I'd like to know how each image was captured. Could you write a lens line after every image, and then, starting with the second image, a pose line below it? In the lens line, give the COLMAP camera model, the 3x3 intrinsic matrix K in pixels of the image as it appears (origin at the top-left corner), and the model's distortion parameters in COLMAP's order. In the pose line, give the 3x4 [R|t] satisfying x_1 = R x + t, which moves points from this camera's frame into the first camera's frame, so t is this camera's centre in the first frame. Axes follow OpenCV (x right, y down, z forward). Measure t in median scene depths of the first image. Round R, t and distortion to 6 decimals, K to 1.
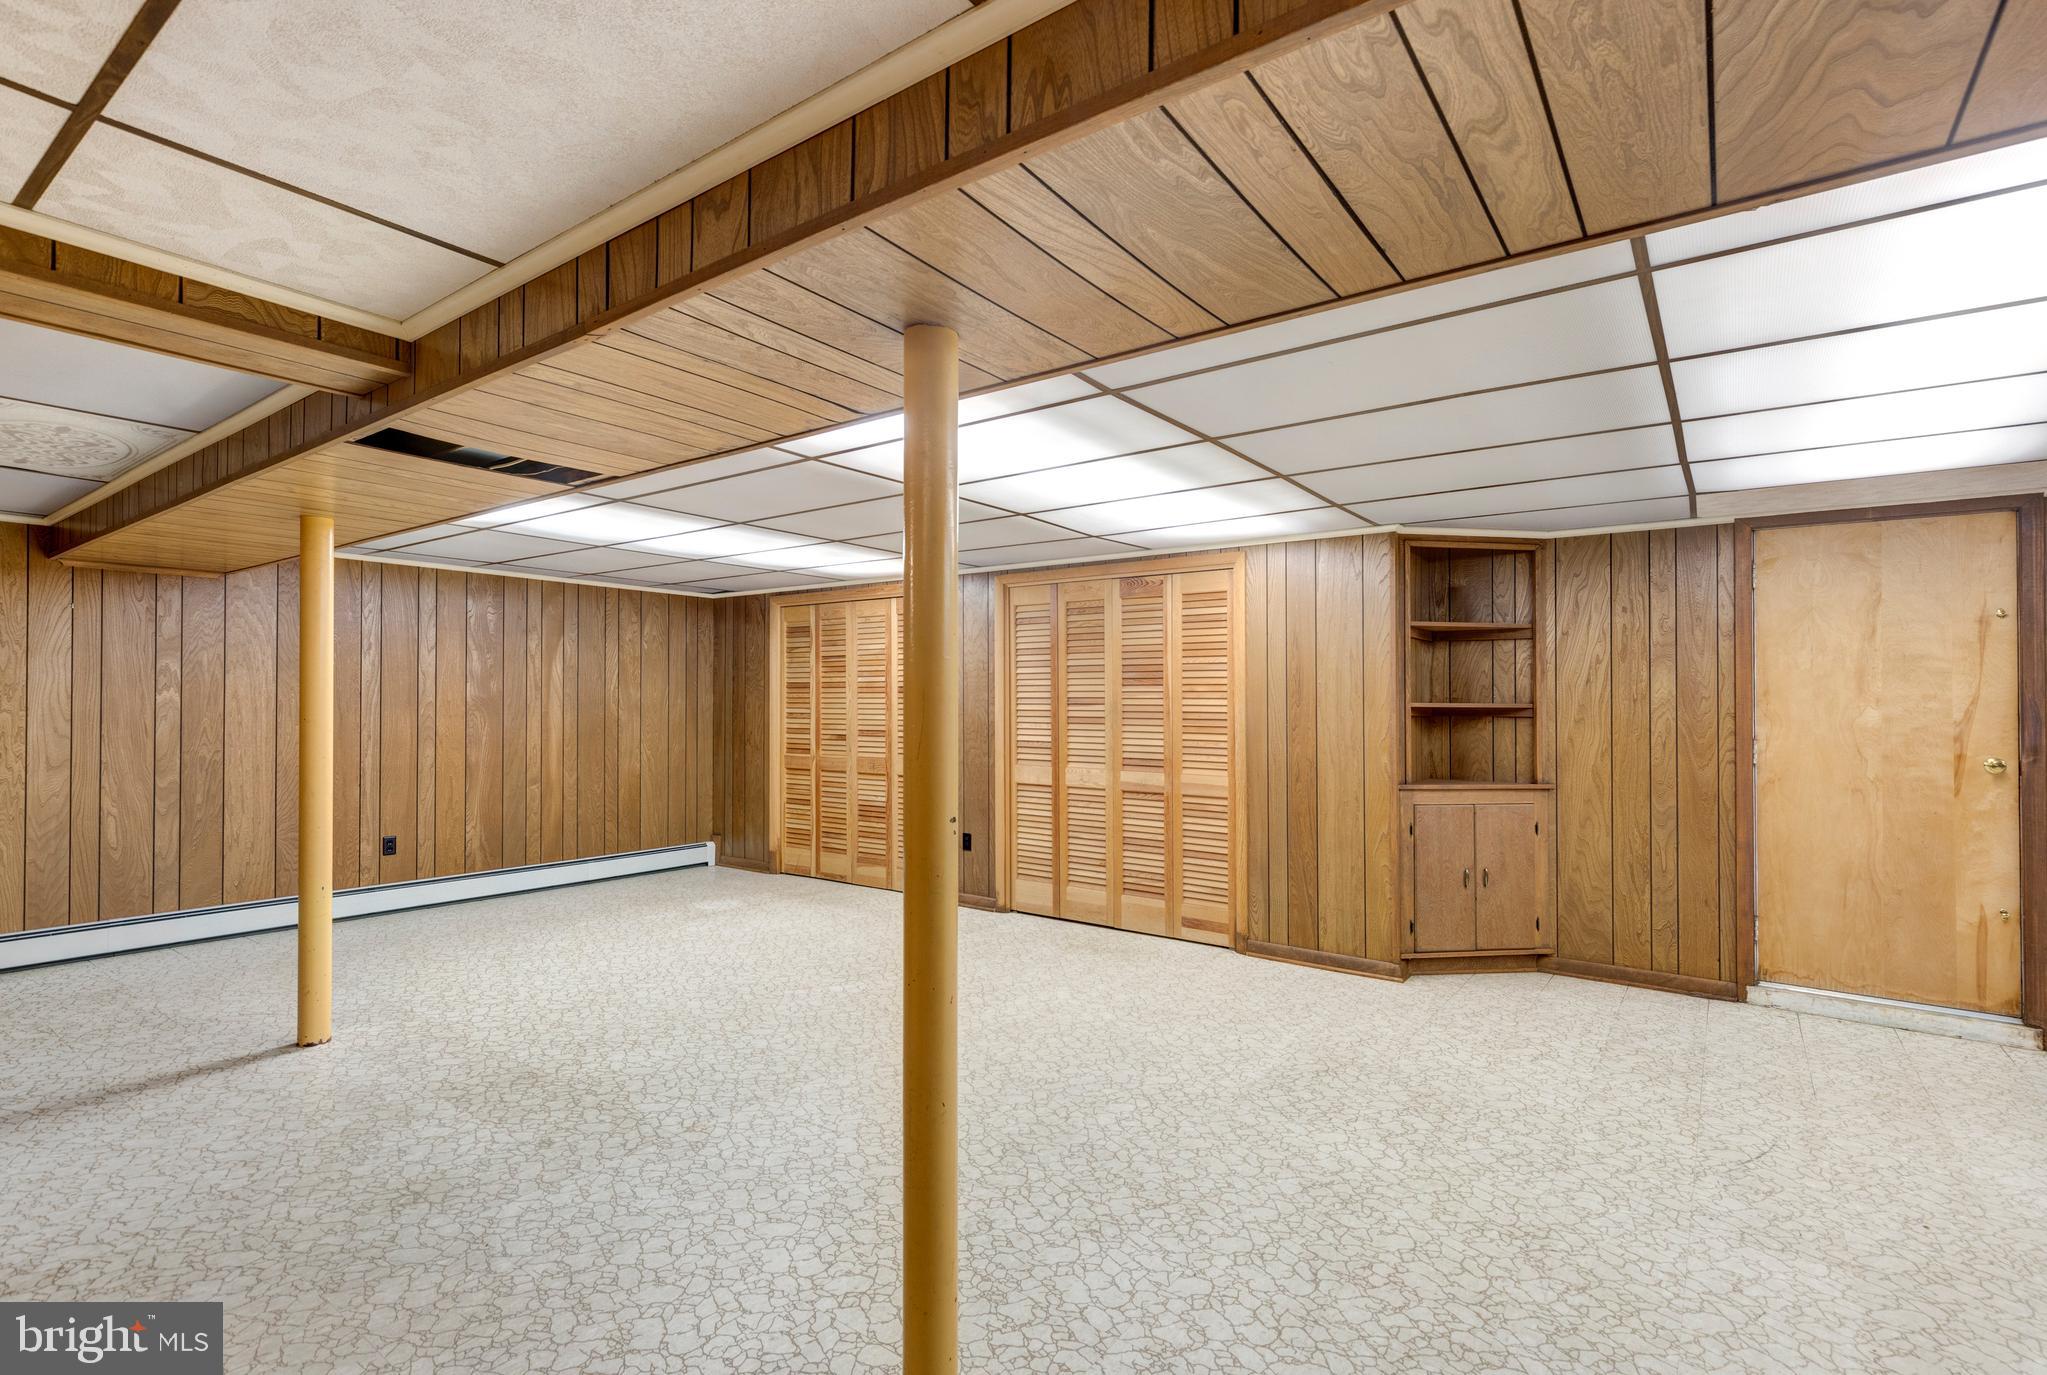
lens RADIAL K [[927.7, 0, 1019.0], [0, 927.7, 687.9], [0, 0, 1]] dist [0.000808, -0.001363]
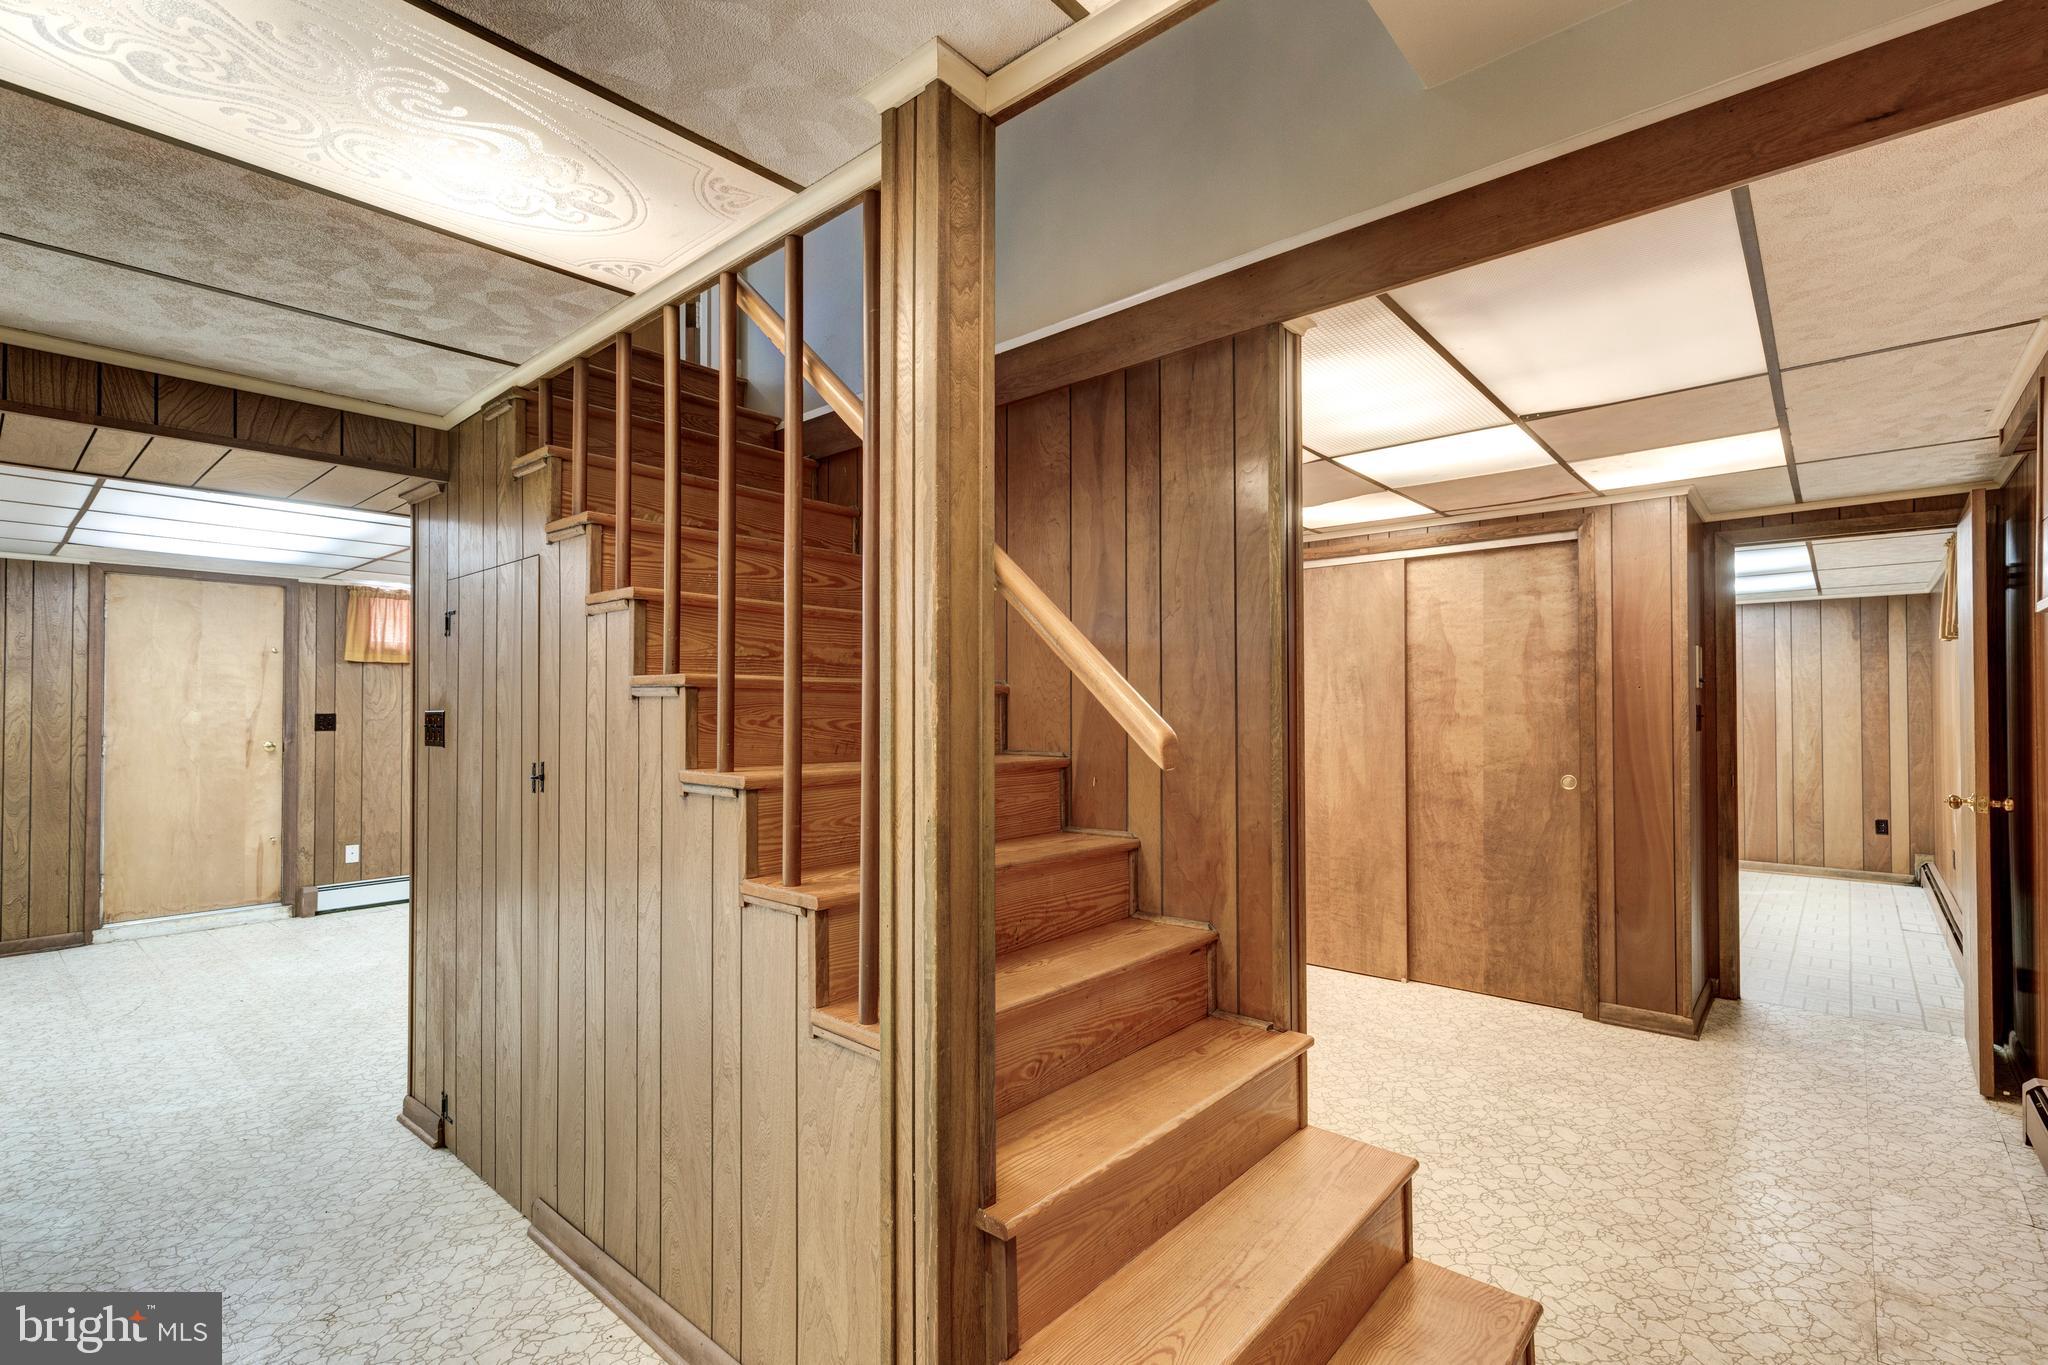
lens RADIAL K [[928.2, 0, 1027.4], [0, 928.2, 689.4], [0, 0, 1]] dist [0.000808, -0.001363]
pose [[0.057858, 0.012104, 0.998251, -0.430771], [-0.010753, 0.999876, -0.011501, -0.008560], [-0.998267, -0.010069, 0.057981, -0.362012]]
